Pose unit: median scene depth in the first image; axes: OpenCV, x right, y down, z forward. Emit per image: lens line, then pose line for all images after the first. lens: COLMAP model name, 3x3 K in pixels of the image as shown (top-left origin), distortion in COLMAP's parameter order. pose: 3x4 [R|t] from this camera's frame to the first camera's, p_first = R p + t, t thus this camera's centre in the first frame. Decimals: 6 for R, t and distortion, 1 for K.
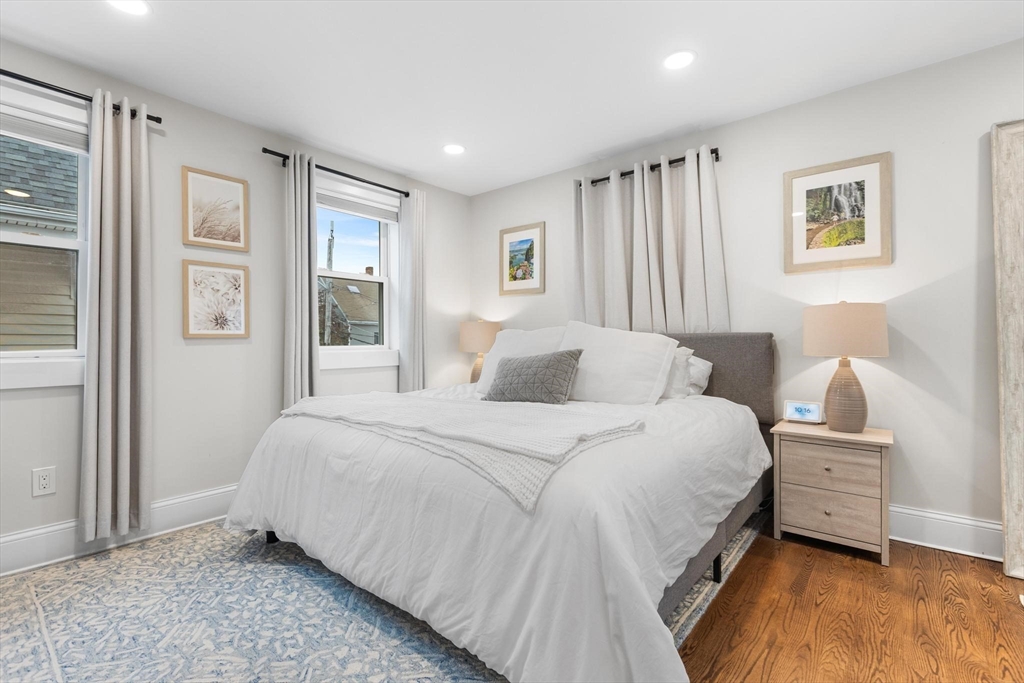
lens RADIAL K [[461.4, 0, 513.4], [0, 461.4, 334.7], [0, 0, 1]] dist [0.000549, -0.000461]
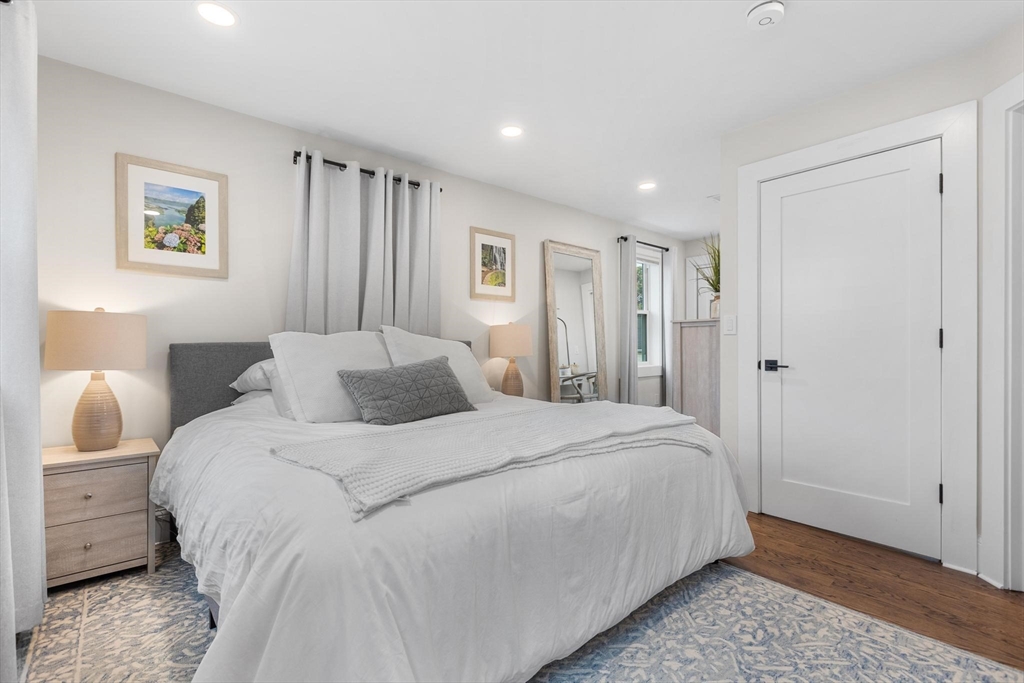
lens RADIAL K [[461.4, 0, 510.4], [0, 461.4, 345.4], [0, 0, 1]] dist [0.000549, -0.000461]
pose [[0.166223, -0.000194, 0.986088, -0.822346], [-0.012045, 0.999925, 0.002227, 0.004161], [-0.986015, -0.012247, 0.166208, 0.695888]]
